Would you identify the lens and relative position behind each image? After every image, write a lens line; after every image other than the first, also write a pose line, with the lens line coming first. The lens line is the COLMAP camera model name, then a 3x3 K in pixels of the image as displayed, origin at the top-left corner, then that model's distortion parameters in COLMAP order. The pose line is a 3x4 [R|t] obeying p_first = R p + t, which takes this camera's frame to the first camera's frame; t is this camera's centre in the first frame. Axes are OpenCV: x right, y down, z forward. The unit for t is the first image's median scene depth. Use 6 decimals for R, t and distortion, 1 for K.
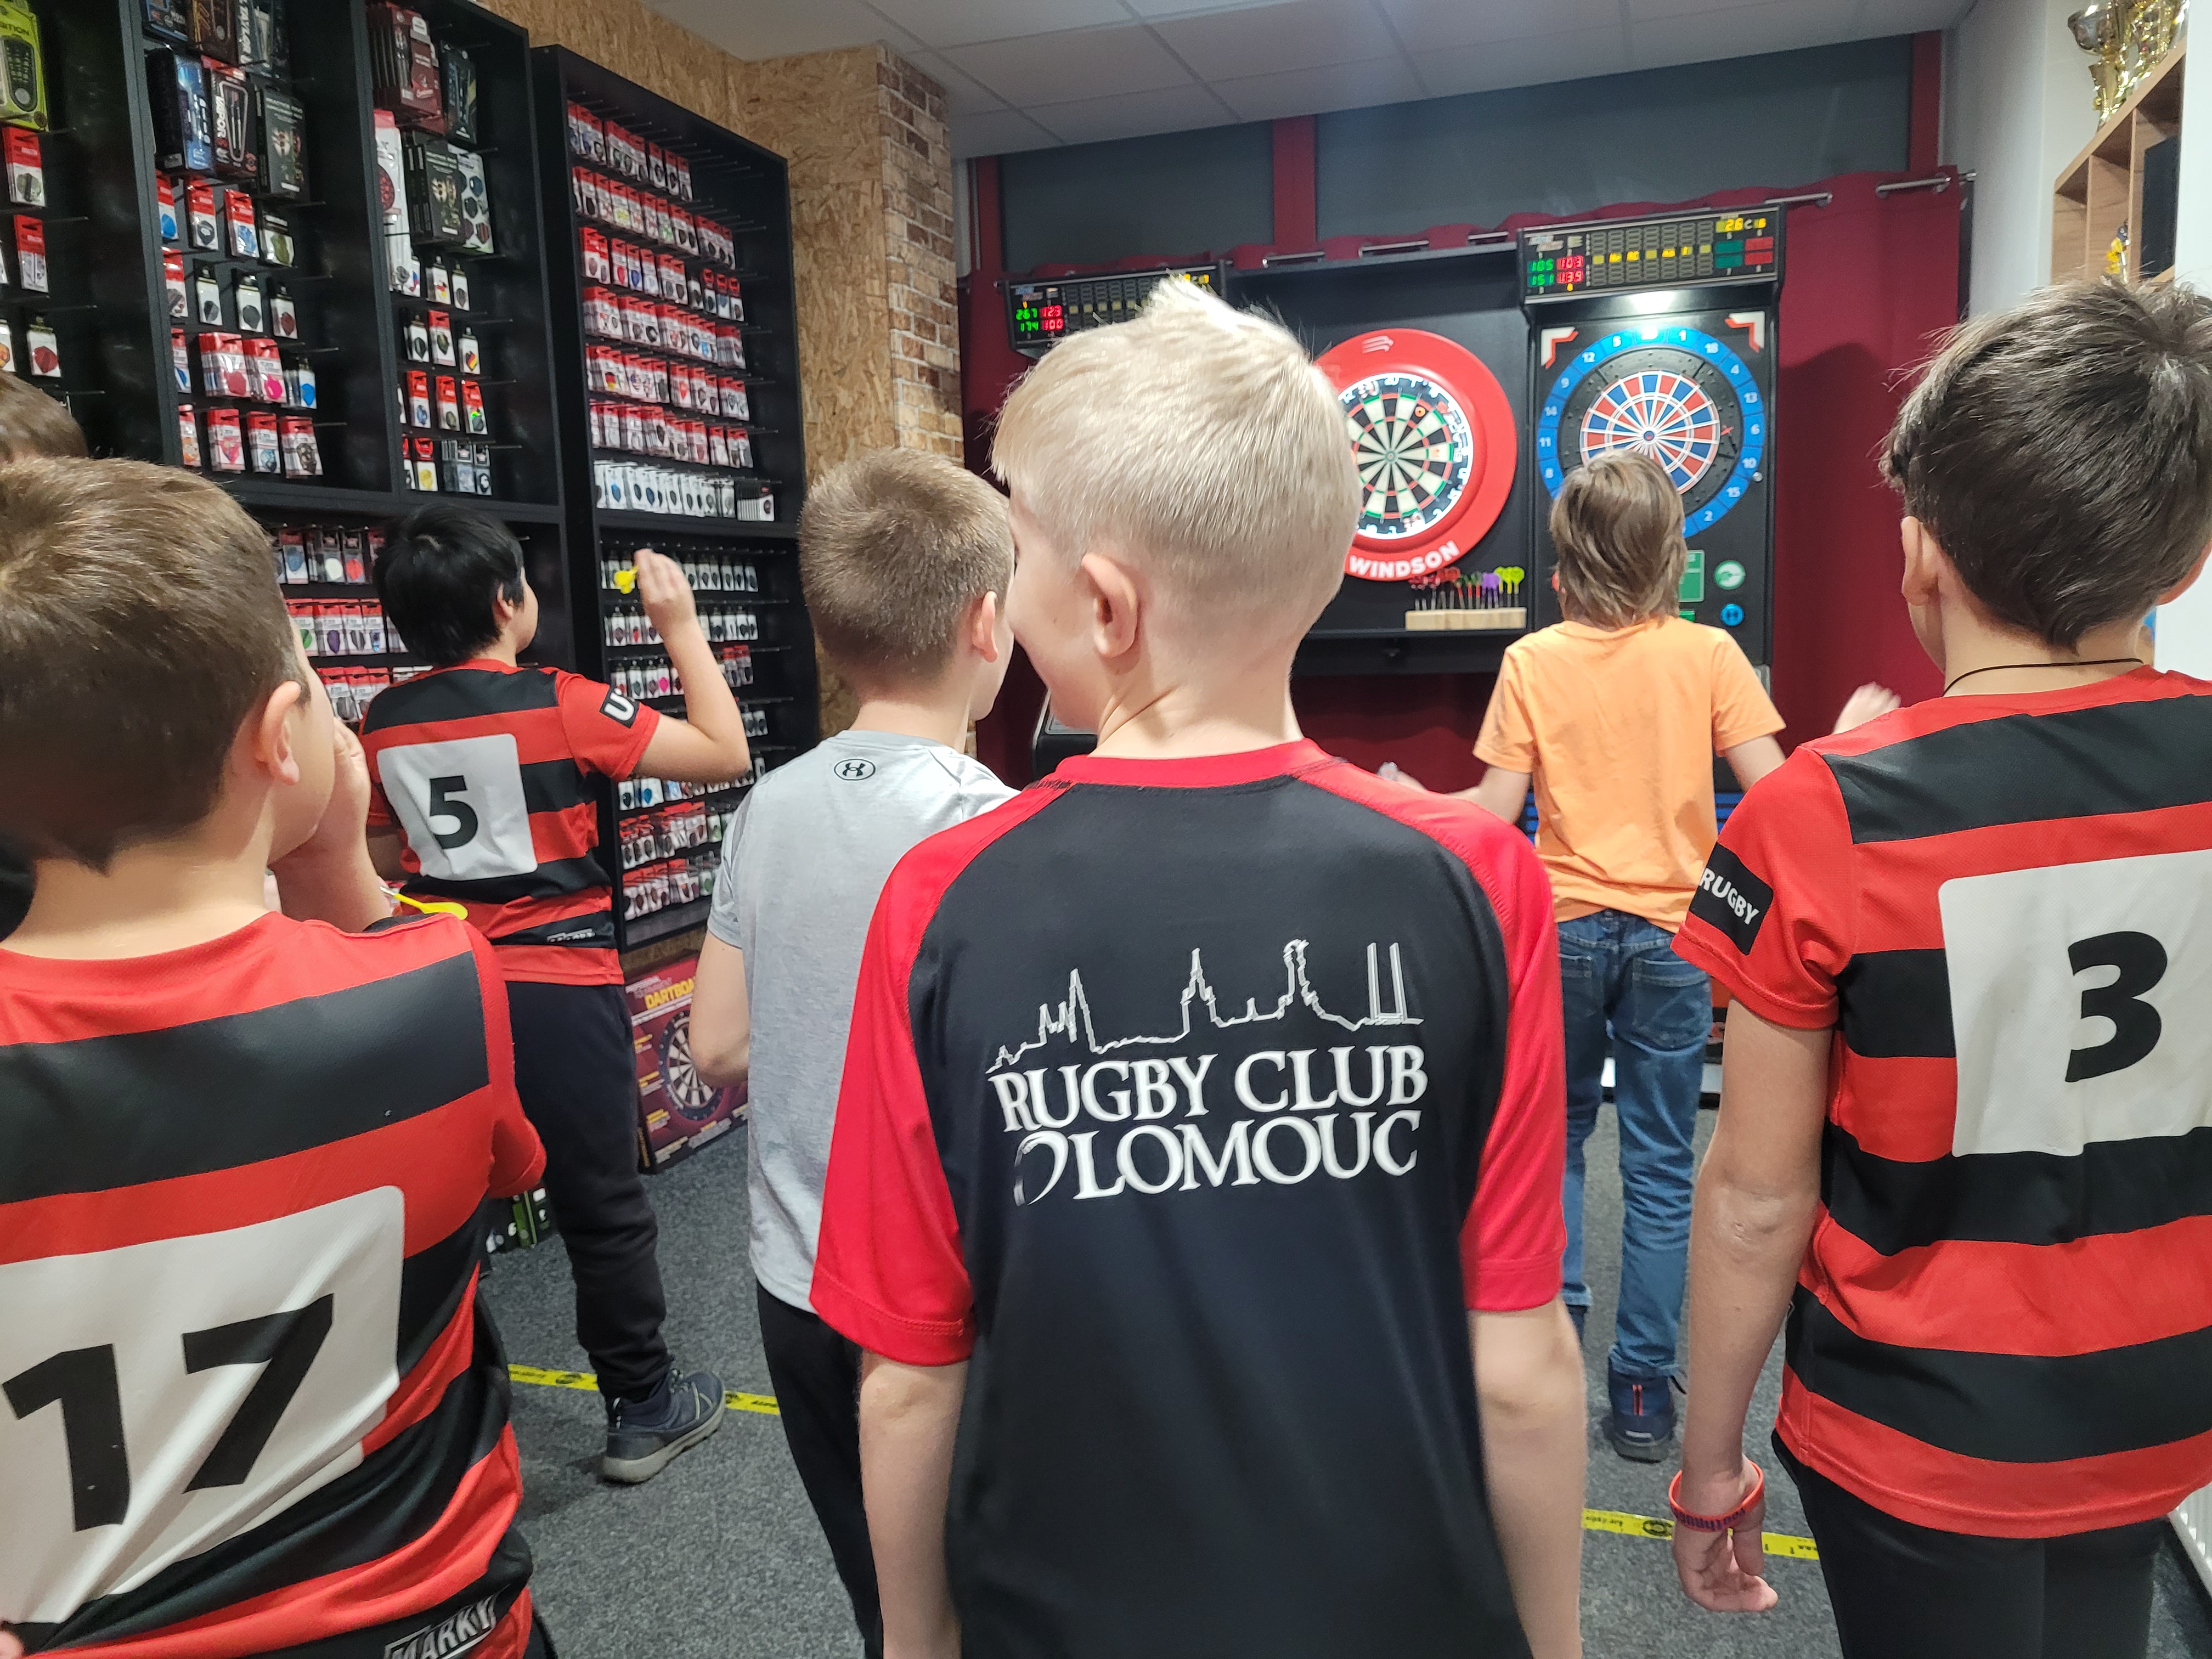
lens RADIAL K [[1712.8, 0, 1111.5], [0, 1712.8, 793.9], [0, 0, 1]] dist [0.045060, -0.048824]
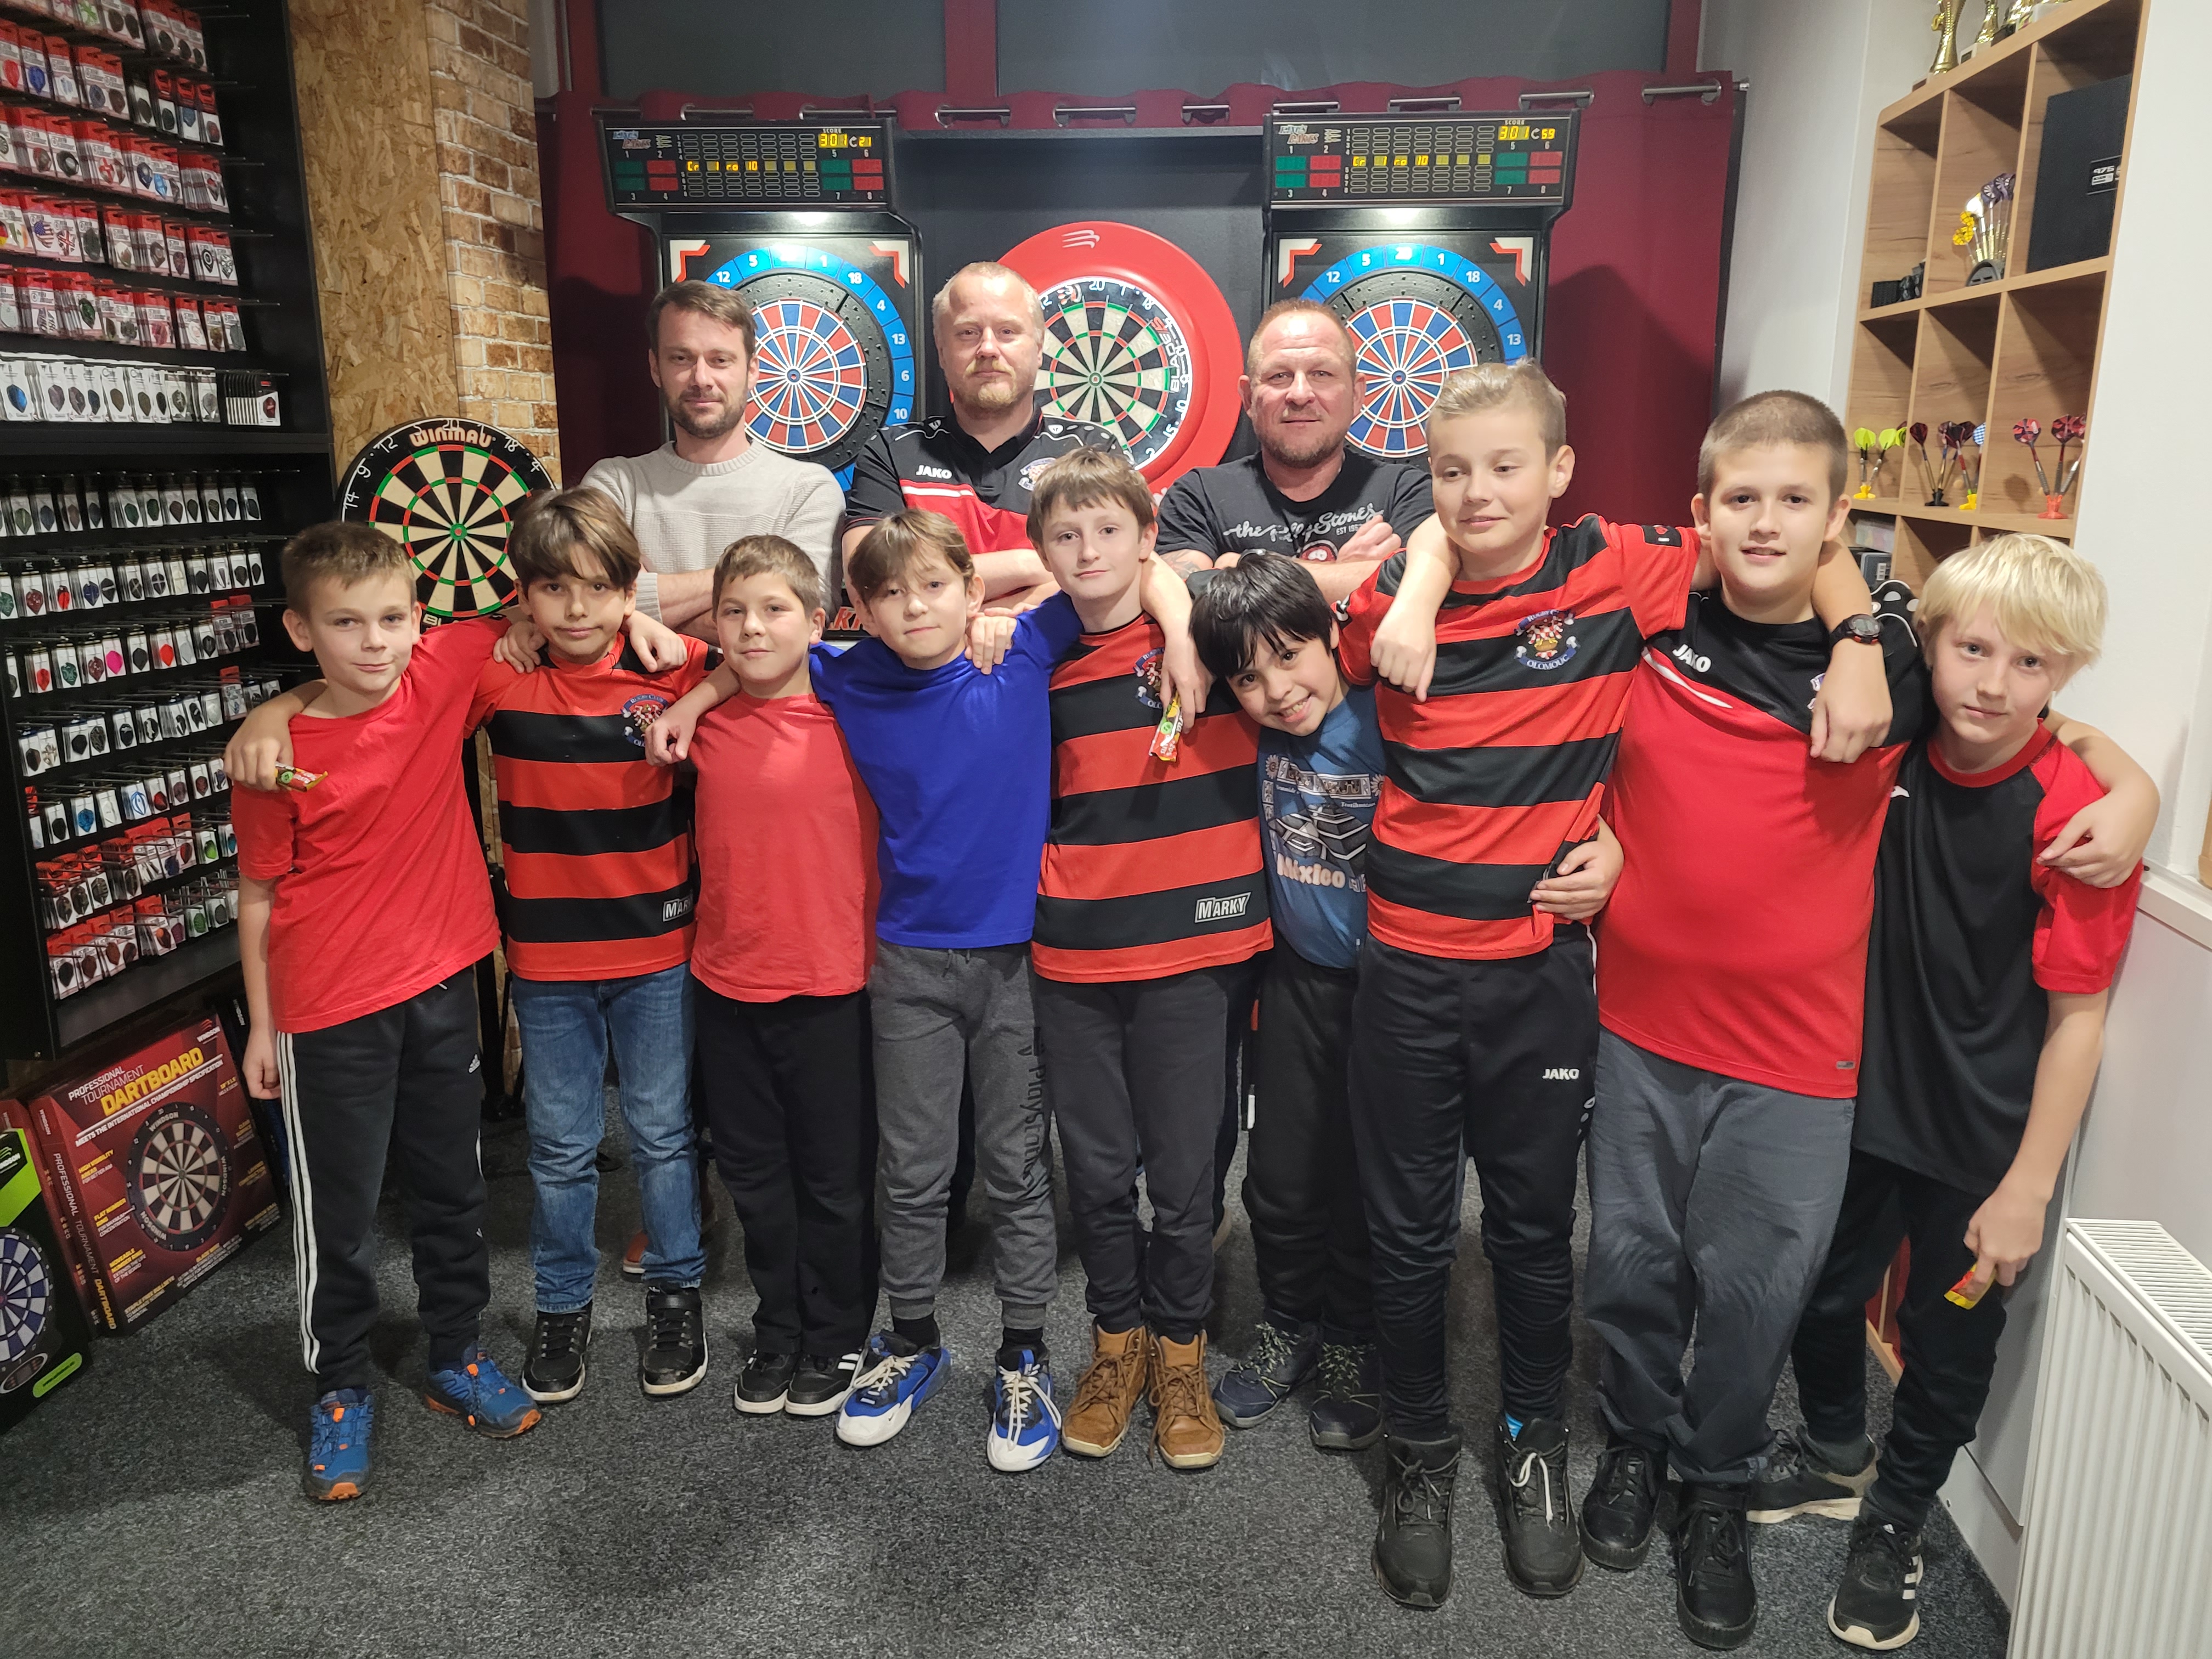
lens RADIAL K [[1712.8, 0, 1140.1], [0, 1712.8, 829.3], [0, 0, 1]] dist [0.045060, -0.048824]
pose [[0.975285, -0.009665, 0.220738, -0.000536], [-0.014784, 0.993950, 0.108837, -0.077477], [-0.220454, -0.109410, 0.969242, 0.185072]]
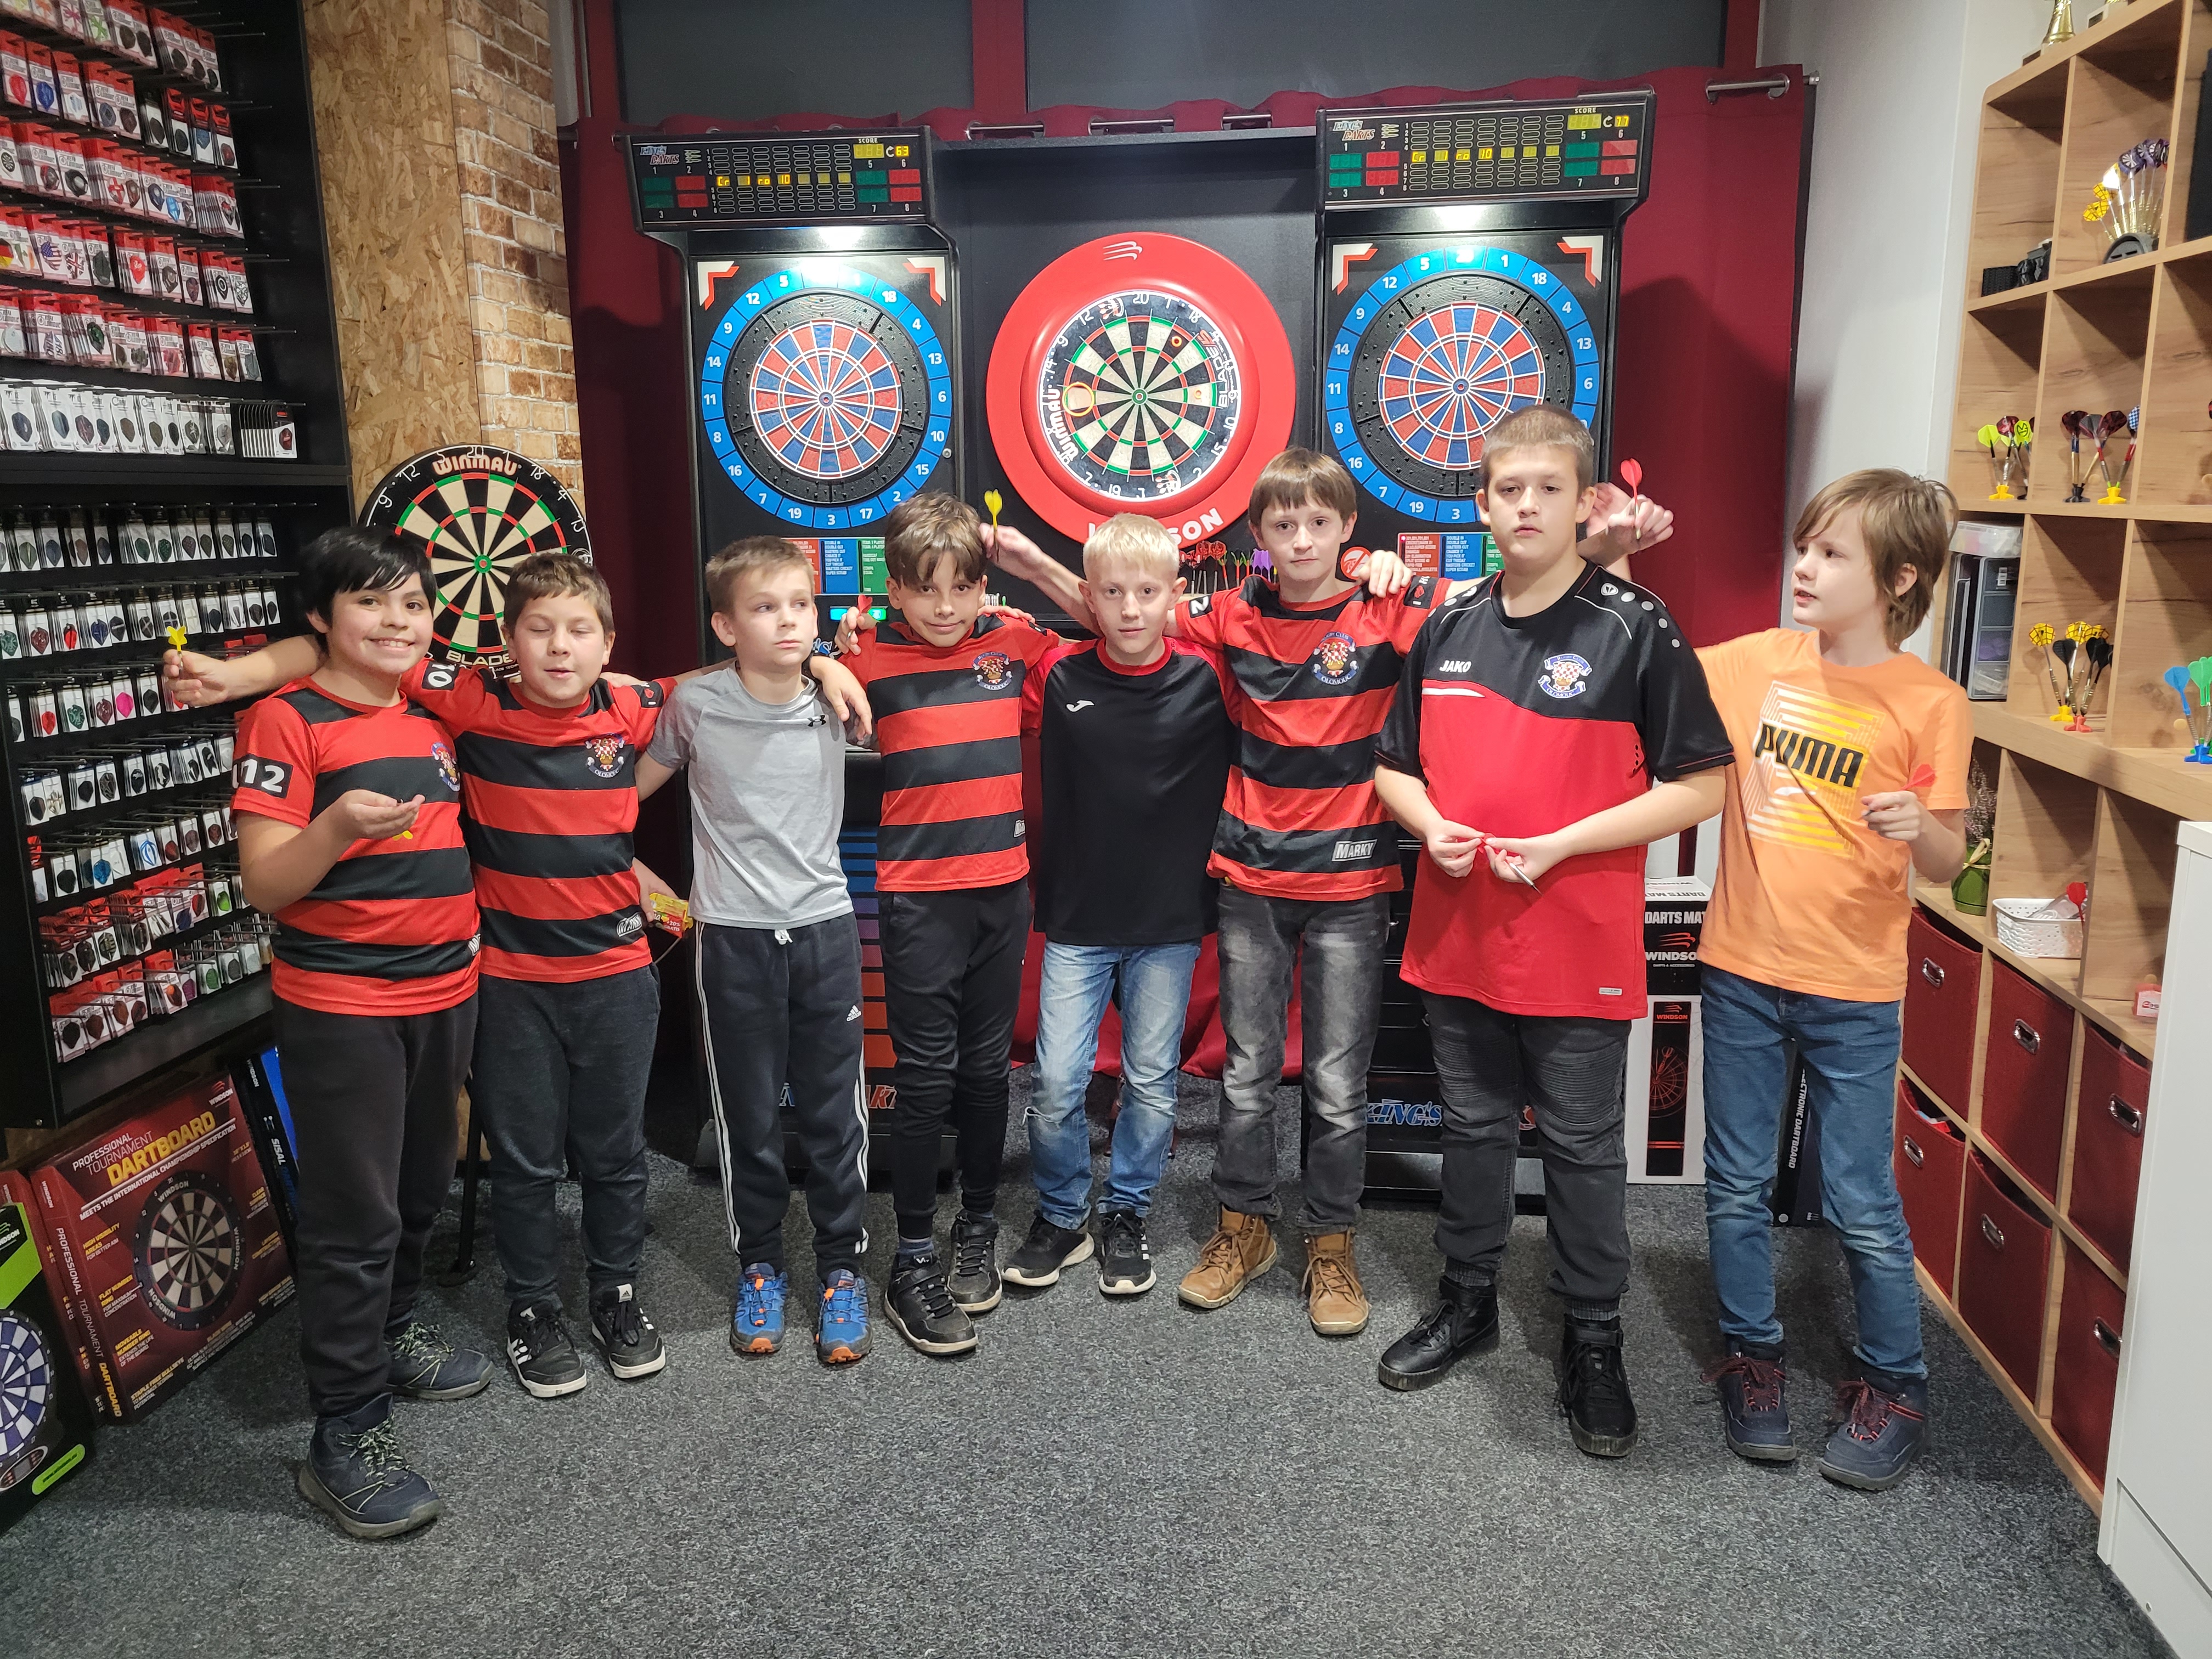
lens RADIAL K [[1712.8, 0, 1106.9], [0, 1712.8, 817.8], [0, 0, 1]] dist [0.045060, -0.048824]
pose [[0.979550, -0.016984, 0.200482, -0.014410], [0.001590, 0.997053, 0.076701, -0.069262], [-0.201194, -0.074814, 0.976690, 0.235426]]
